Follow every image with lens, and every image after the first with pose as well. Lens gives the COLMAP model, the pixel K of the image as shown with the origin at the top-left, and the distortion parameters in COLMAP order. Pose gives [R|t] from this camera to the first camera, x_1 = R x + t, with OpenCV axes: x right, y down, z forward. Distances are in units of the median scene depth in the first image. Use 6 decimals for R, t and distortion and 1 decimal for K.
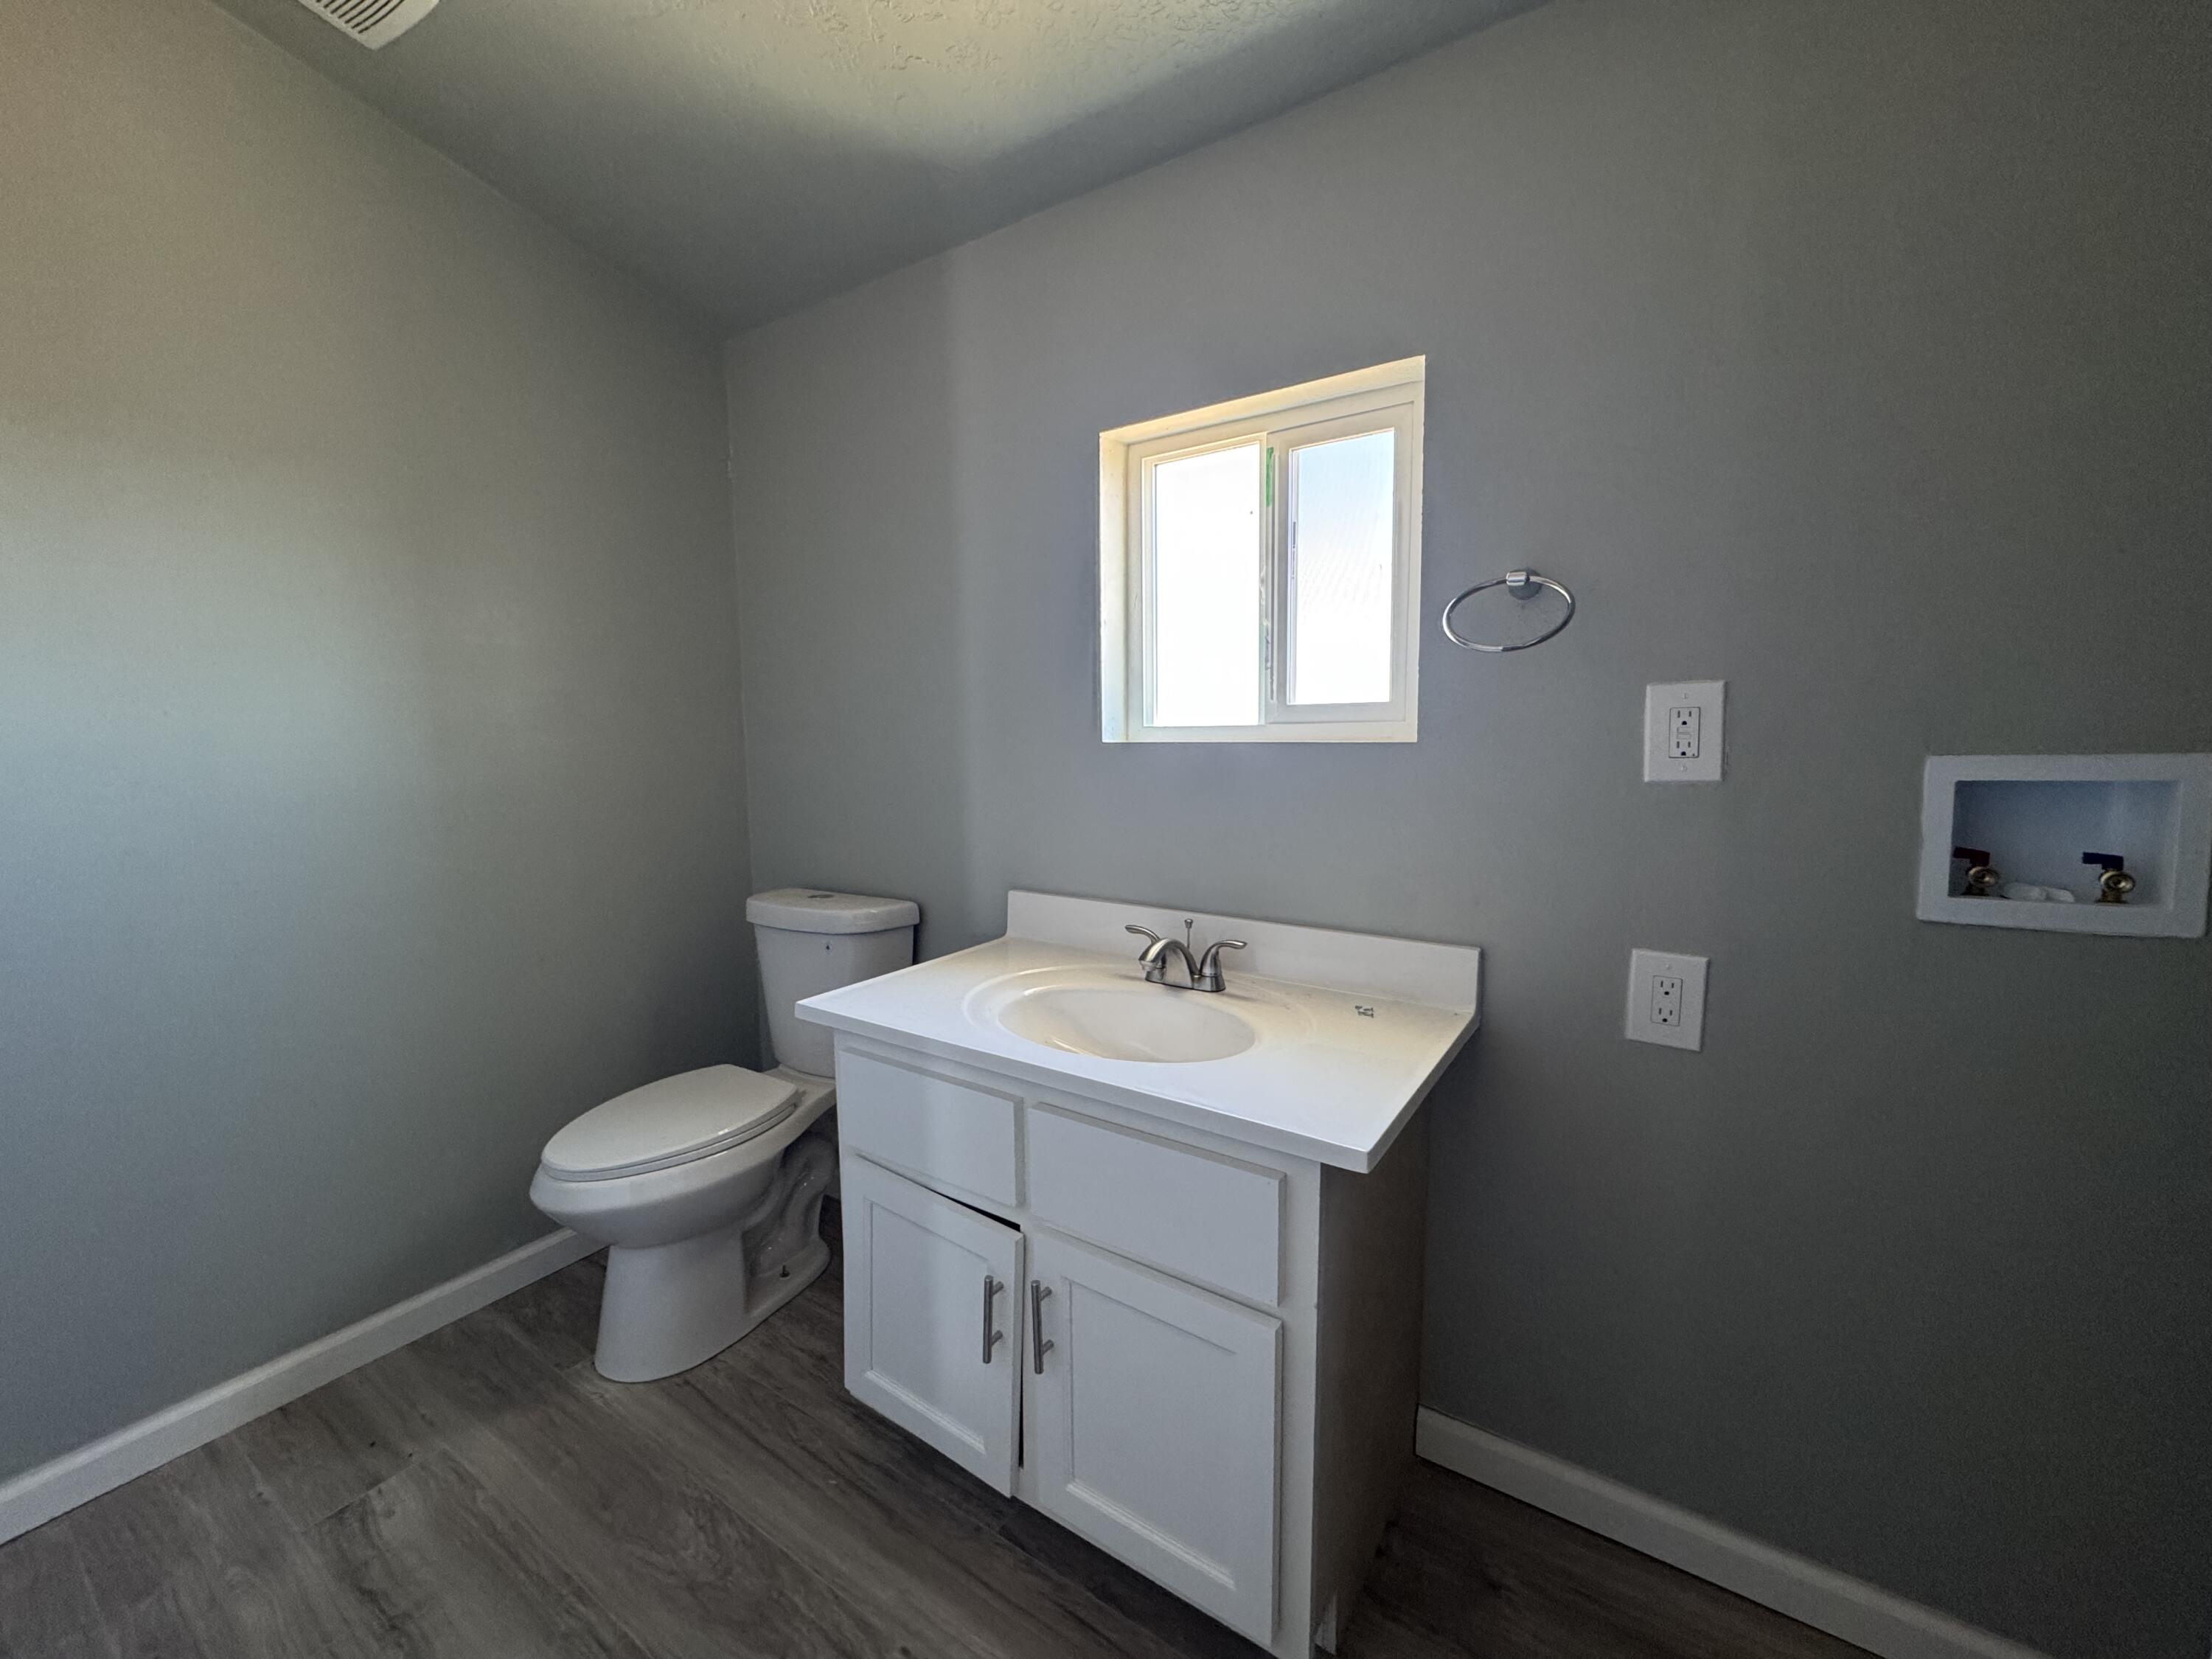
lens RADIAL K [[872.1, 0, 1102.6], [0, 872.1, 821.0], [0, 0, 1]] dist [-0.000941, 0.000615]
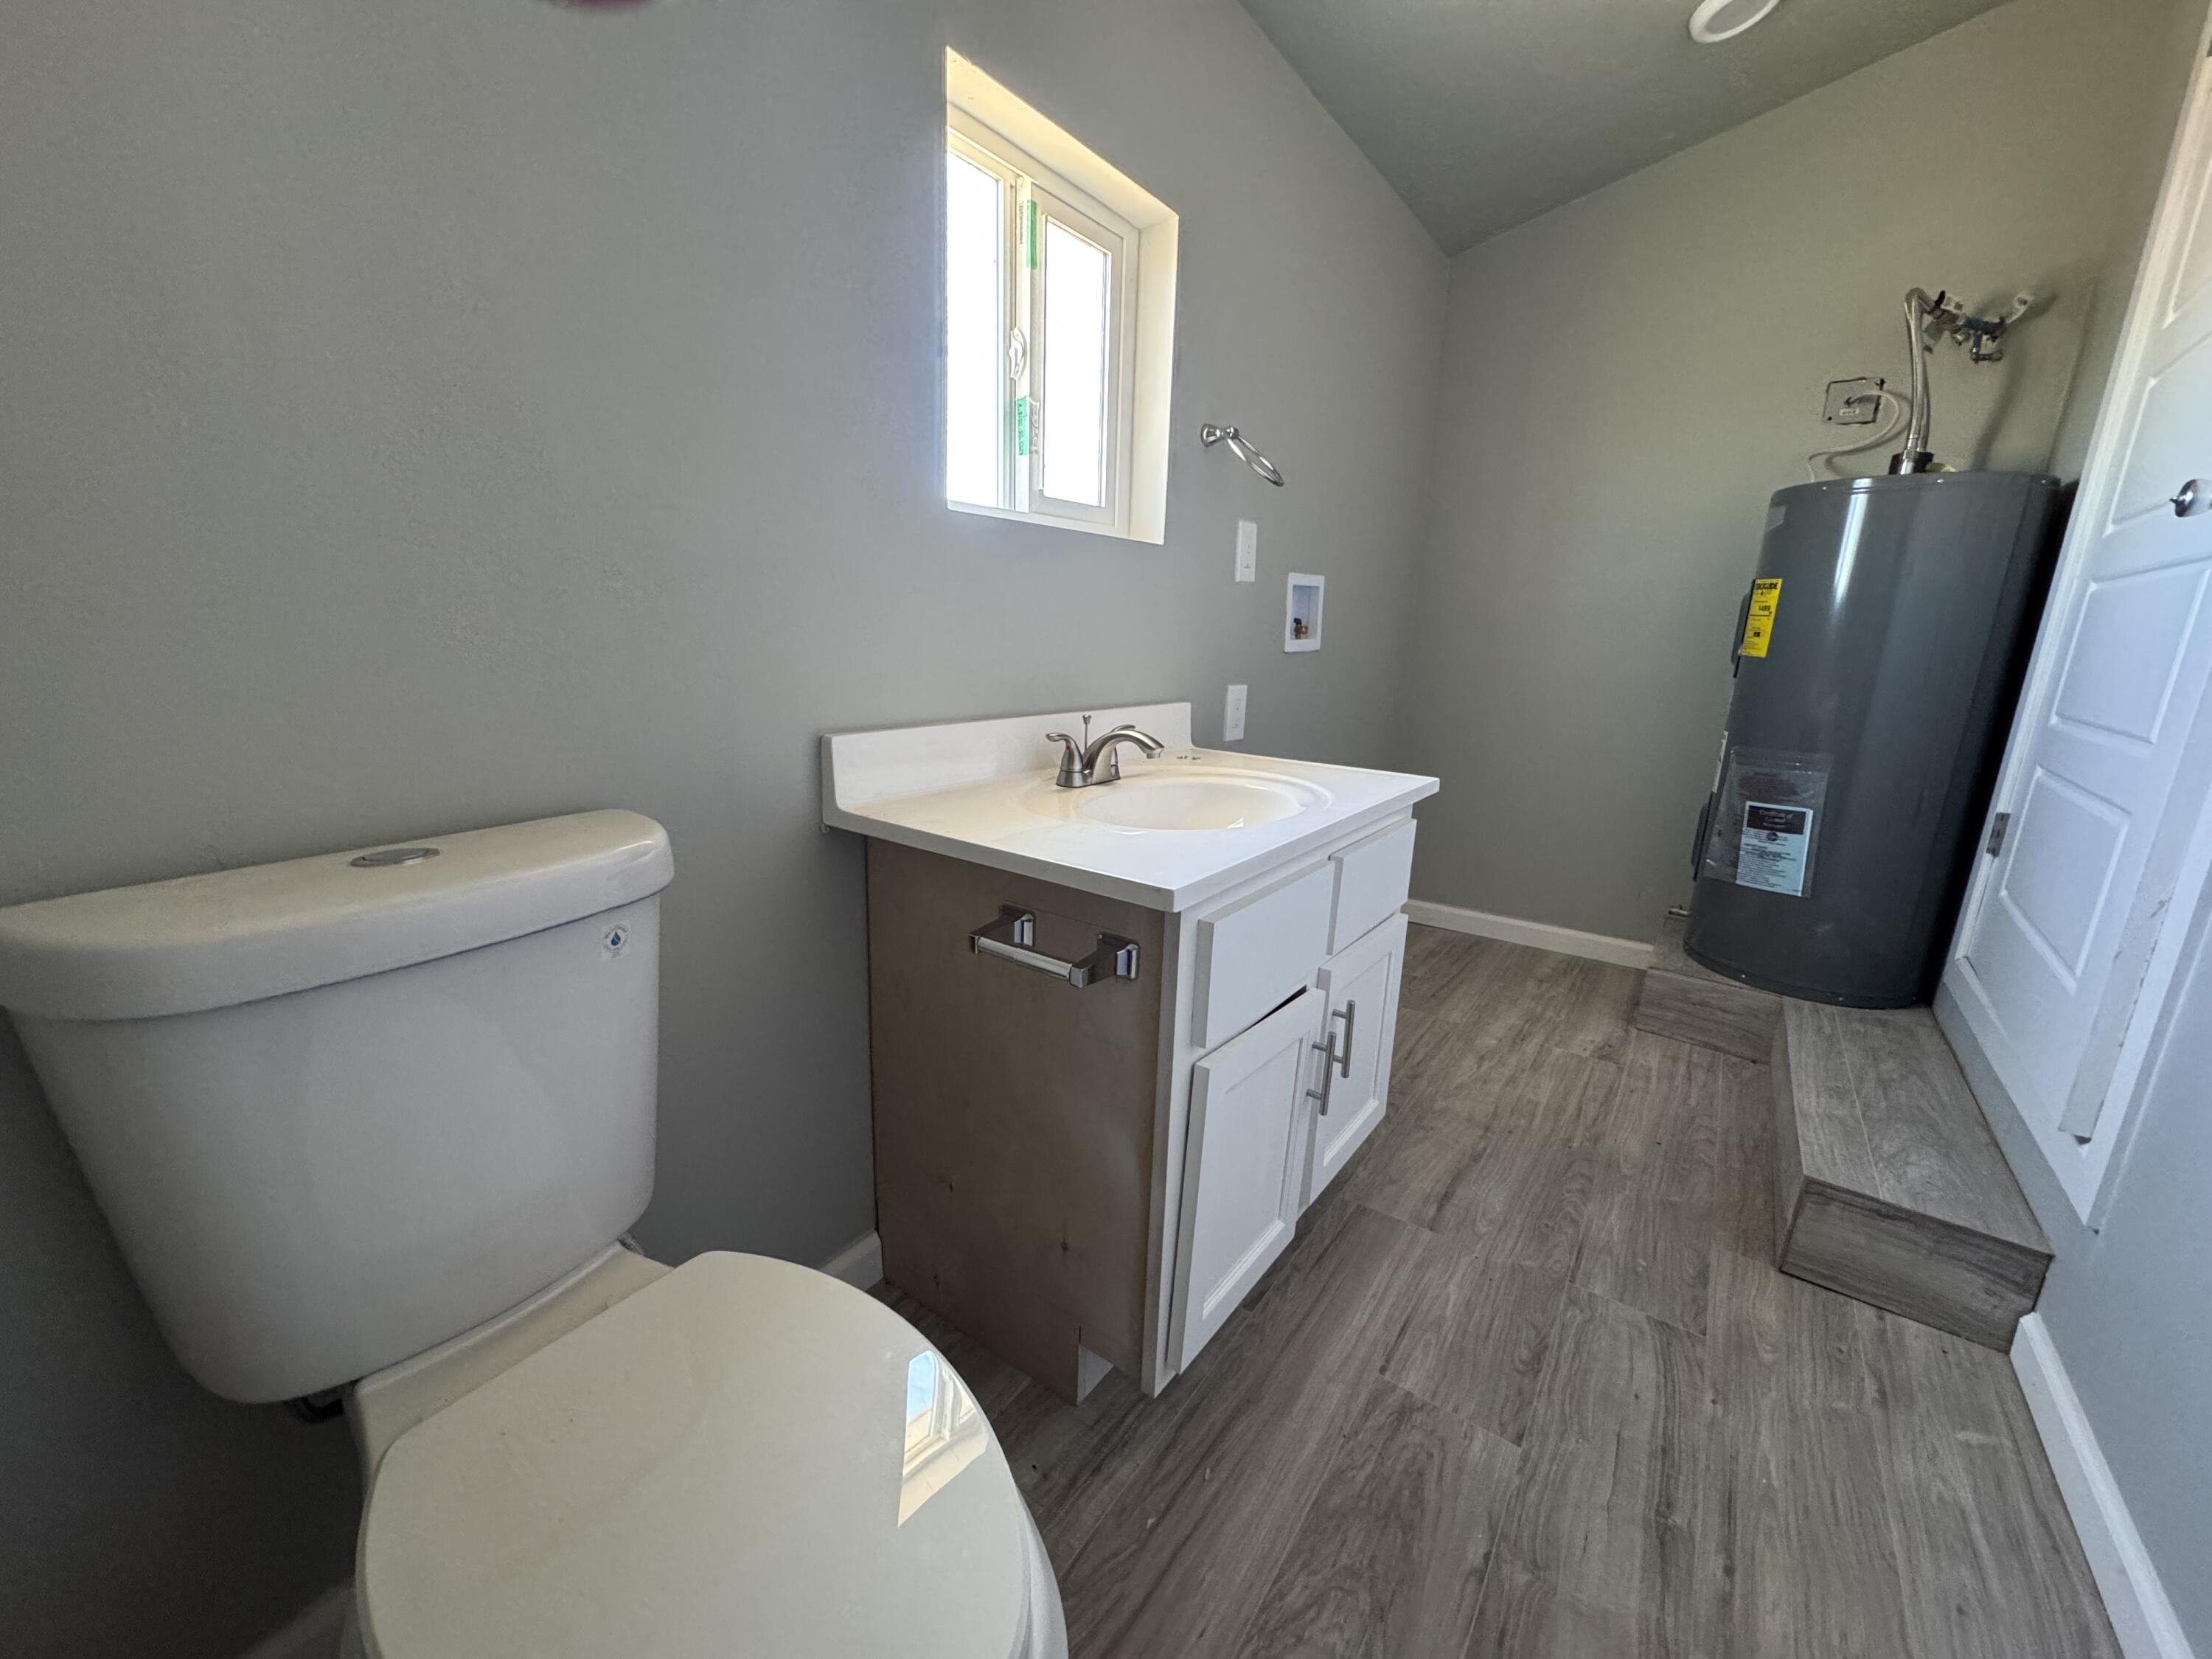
lens RADIAL K [[872.1, 0, 1100.3], [0, 872.1, 835.3], [0, 0, 1]] dist [-0.000941, 0.000615]
pose [[0.046365, -0.223685, 0.973558, -1.067204], [0.078678, 0.972396, 0.219671, 0.038370], [-0.995821, 0.066412, 0.062684, 1.149658]]
